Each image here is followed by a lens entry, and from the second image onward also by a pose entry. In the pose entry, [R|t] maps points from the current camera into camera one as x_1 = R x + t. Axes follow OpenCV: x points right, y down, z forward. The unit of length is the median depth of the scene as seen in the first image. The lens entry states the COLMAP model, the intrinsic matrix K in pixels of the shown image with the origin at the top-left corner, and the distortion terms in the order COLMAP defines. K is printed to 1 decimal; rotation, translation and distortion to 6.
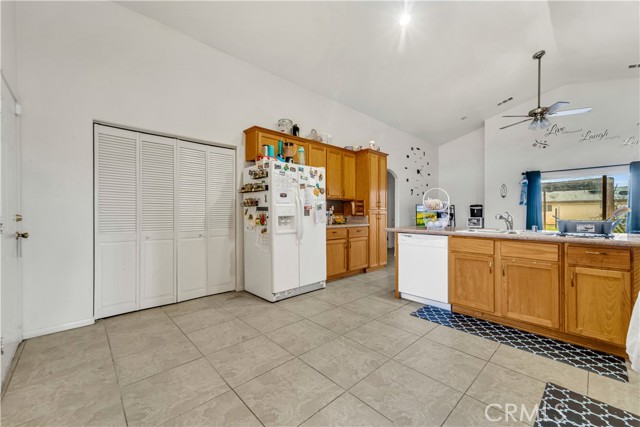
lens RADIAL K [[256.2, 0, 322.0], [0, 256.2, 214.2], [0, 0, 1]] dist [0.015160, -0.001415]
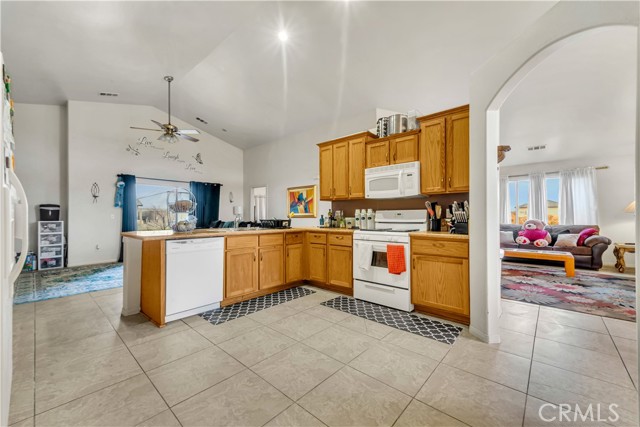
lens RADIAL K [[256.2, 0, 323.9], [0, 256.2, 215.0], [0, 0, 1]] dist [0.015160, -0.001415]
pose [[-0.090153, 0.001819, 0.995926, -0.491819], [0.003388, 0.999993, -0.001520, -0.002697], [-0.995922, 0.003237, -0.090158, 0.549465]]
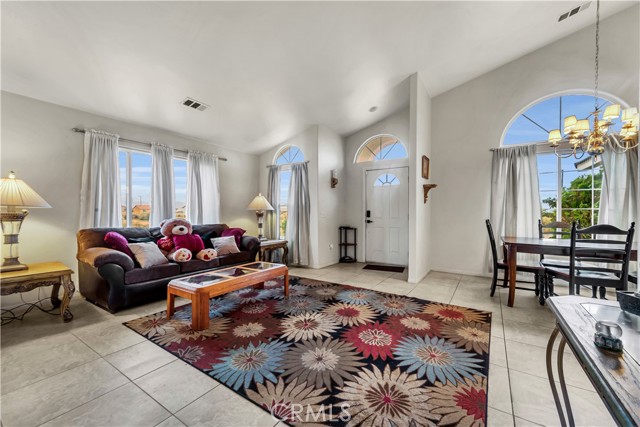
lens RADIAL K [[256.2, 0, 311.3], [0, 256.2, 213.6], [0, 0, 1]] dist [0.015160, -0.001415]
pose [[-0.977175, -0.003608, -0.212403, 0.821635], [-0.003861, 0.999992, 0.000773, 0.006105], [0.212399, 0.001576, -0.977182, 0.158048]]
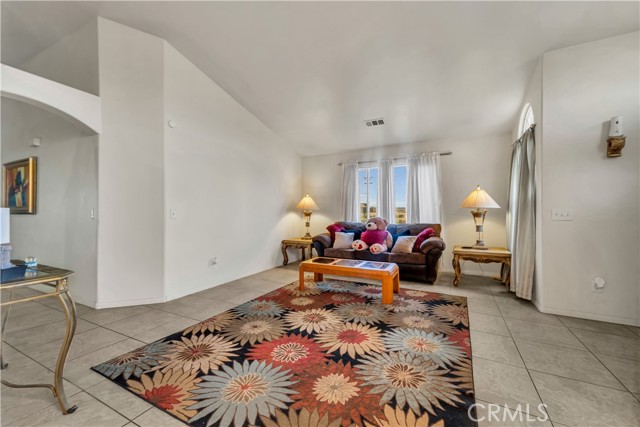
lens RADIAL K [[256.2, 0, 320.8], [0, 256.2, 209.0], [0, 0, 1]] dist [0.015160, -0.001415]
pose [[-0.335112, 0.007771, 0.942146, -0.042834], [0.000653, 0.999968, -0.008016, -0.000414], [-0.942178, -0.002071, -0.335106, -0.307618]]
